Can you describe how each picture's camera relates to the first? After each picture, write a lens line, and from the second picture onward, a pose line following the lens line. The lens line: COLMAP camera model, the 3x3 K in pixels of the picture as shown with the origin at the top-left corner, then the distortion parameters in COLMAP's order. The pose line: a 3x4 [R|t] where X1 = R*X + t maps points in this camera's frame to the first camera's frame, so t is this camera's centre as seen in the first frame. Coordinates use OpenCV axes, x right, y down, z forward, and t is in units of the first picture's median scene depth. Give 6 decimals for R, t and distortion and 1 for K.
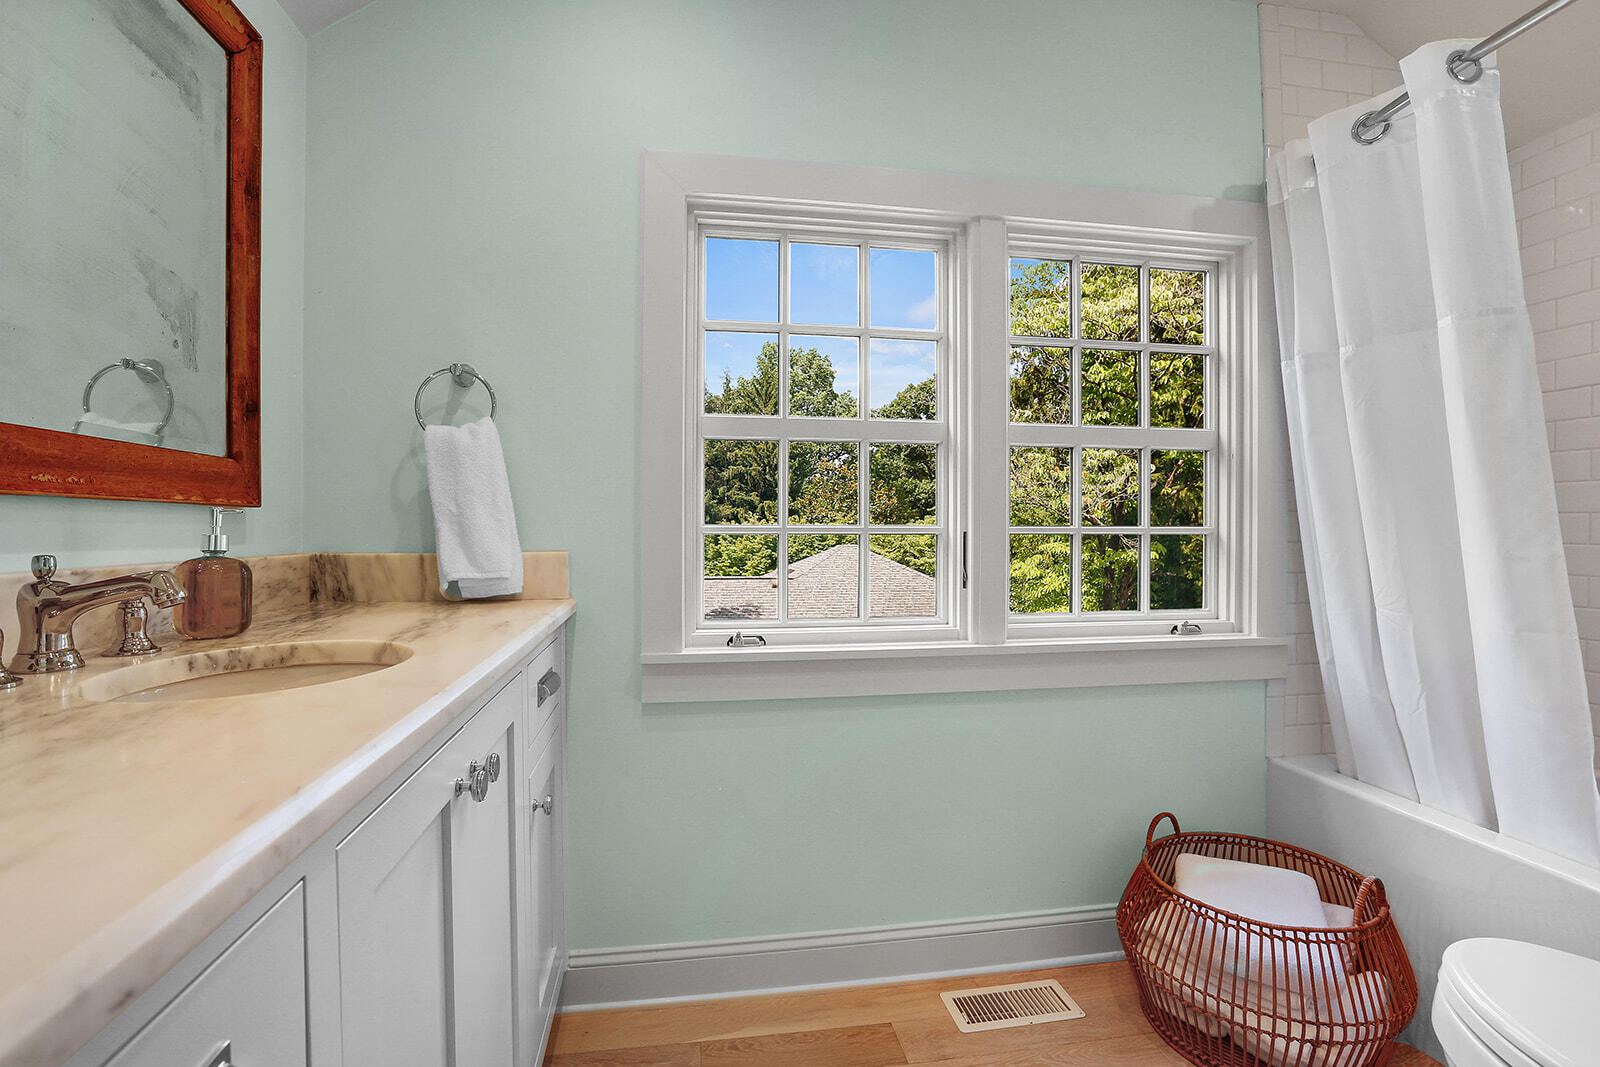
lens RADIAL K [[770.4, 0, 800.0], [0, 770.4, 533.5], [0, 0, 1]] dist [-0.000537, -0.000231]
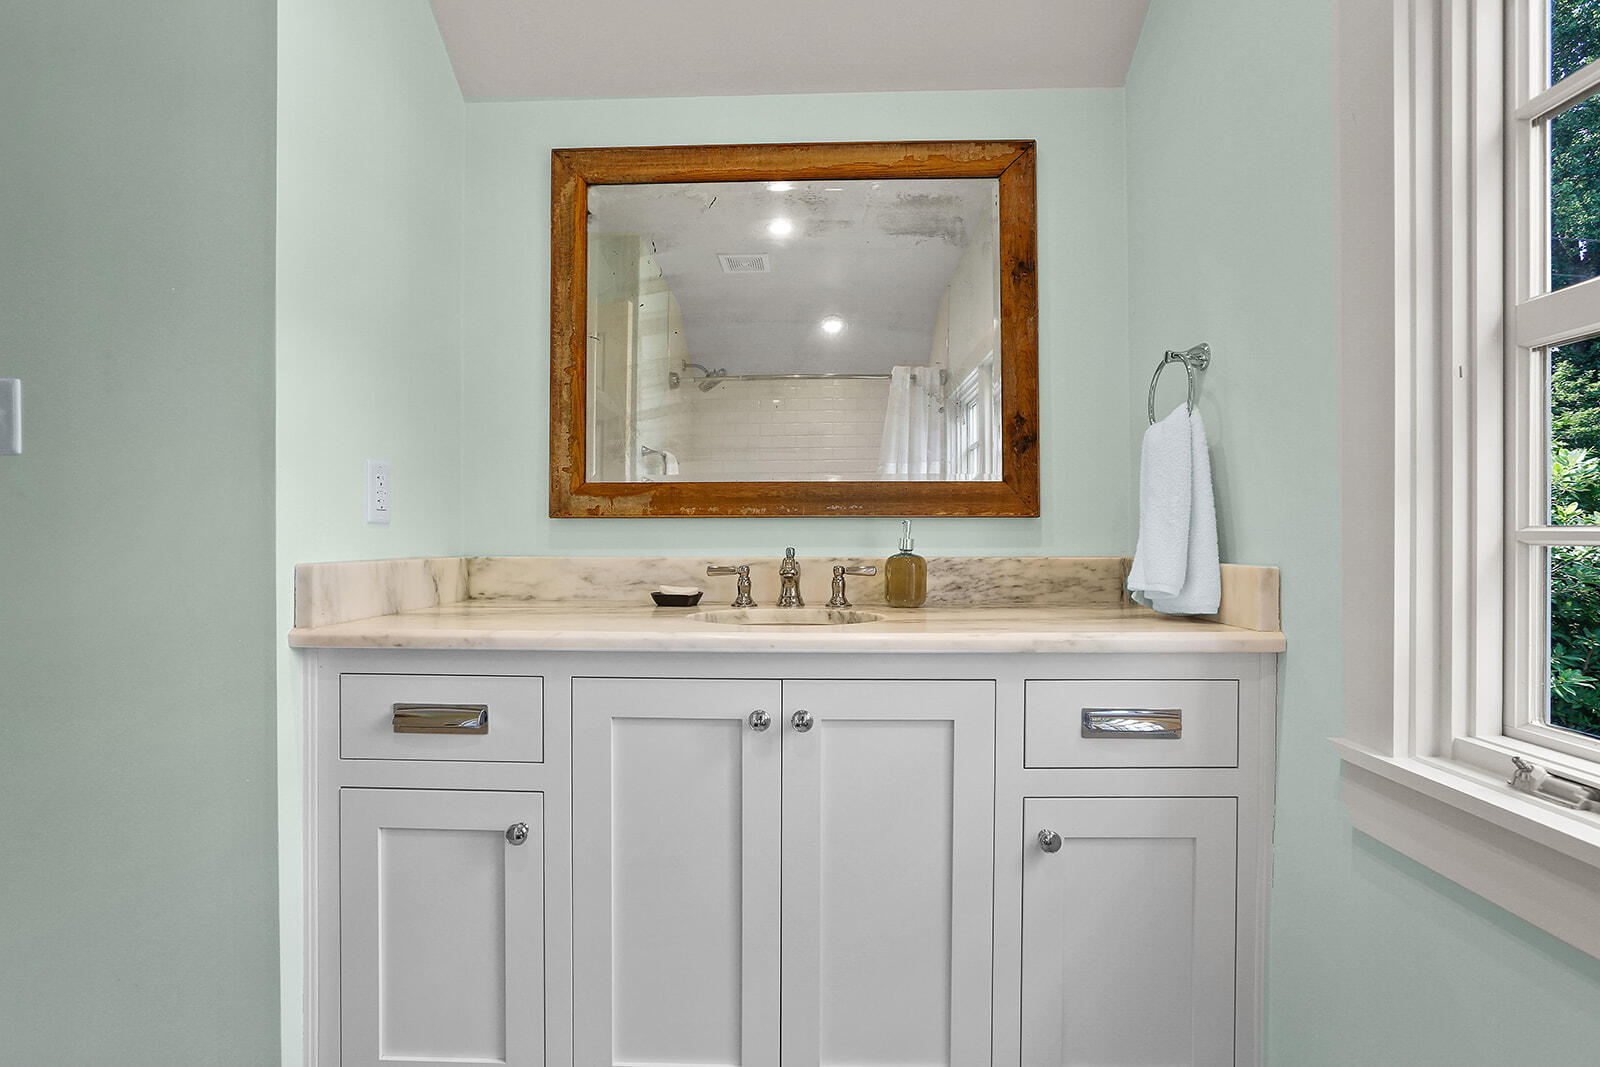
lens RADIAL K [[770.4, 0, 800.0], [0, 770.4, 533.5], [0, 0, 1]] dist [-0.000537, -0.000231]
pose [[-0.197183, -0.003973, -0.980359, 0.686947], [-0.004769, 0.999984, -0.003094, -0.002336], [0.980355, 0.004065, -0.197199, 1.009700]]
